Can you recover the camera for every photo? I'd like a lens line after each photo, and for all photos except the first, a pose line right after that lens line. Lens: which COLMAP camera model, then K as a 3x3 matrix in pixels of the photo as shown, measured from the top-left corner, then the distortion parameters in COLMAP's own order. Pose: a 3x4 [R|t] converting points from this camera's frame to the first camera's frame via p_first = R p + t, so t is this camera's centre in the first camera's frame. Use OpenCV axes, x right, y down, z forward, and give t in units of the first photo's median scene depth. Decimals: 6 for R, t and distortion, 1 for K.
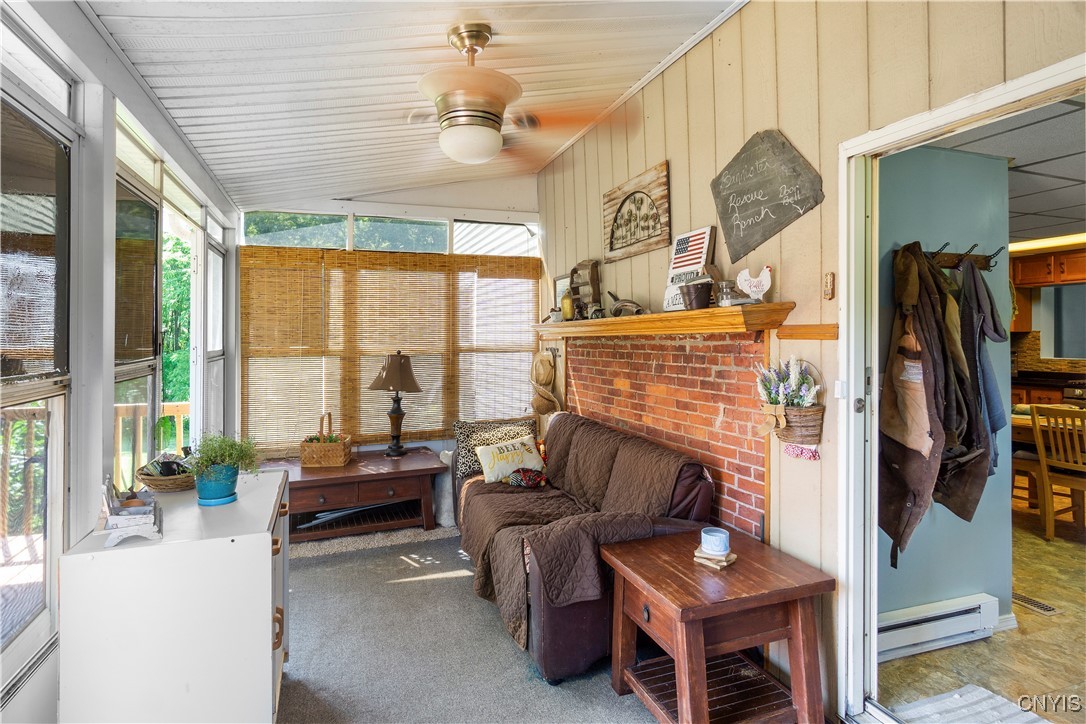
lens RADIAL K [[563.3, 0, 531.6], [0, 563.3, 335.0], [0, 0, 1]] dist [0.003102, 0.000669]
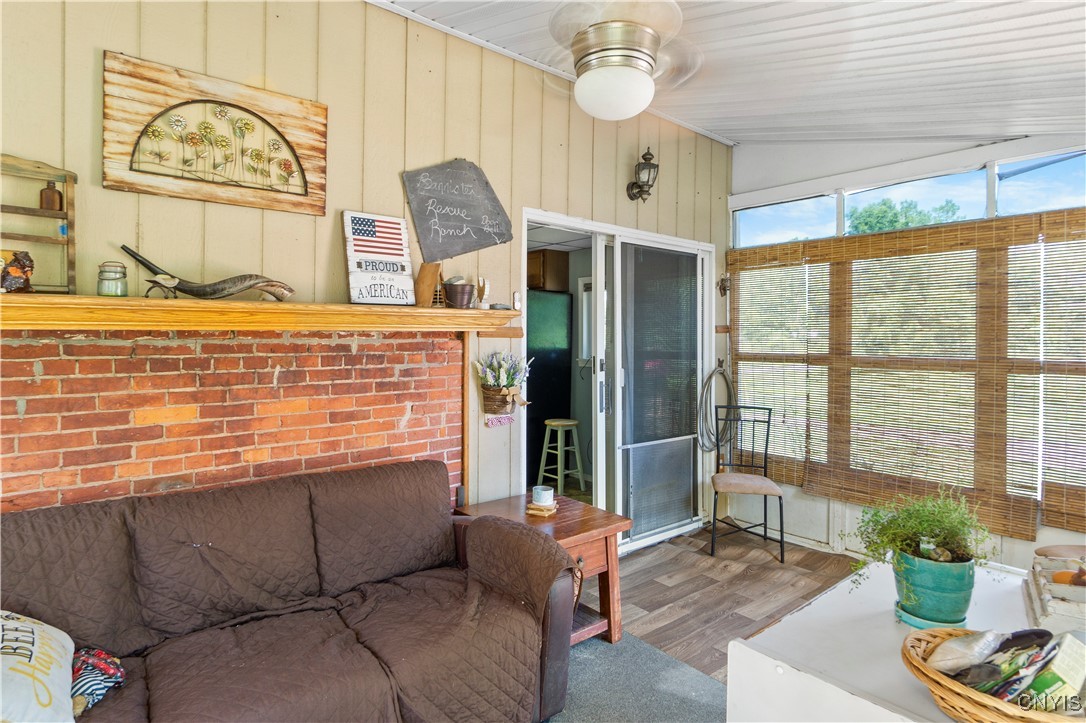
lens RADIAL K [[563.3, 0, 541.5], [0, 563.3, 349.7], [0, 0, 1]] dist [0.003102, 0.000669]
pose [[-0.337896, -0.018589, 0.941000, -0.635195], [-0.007983, 0.999826, 0.016884, 0.010326], [-0.941150, -0.001807, -0.337985, 1.050052]]
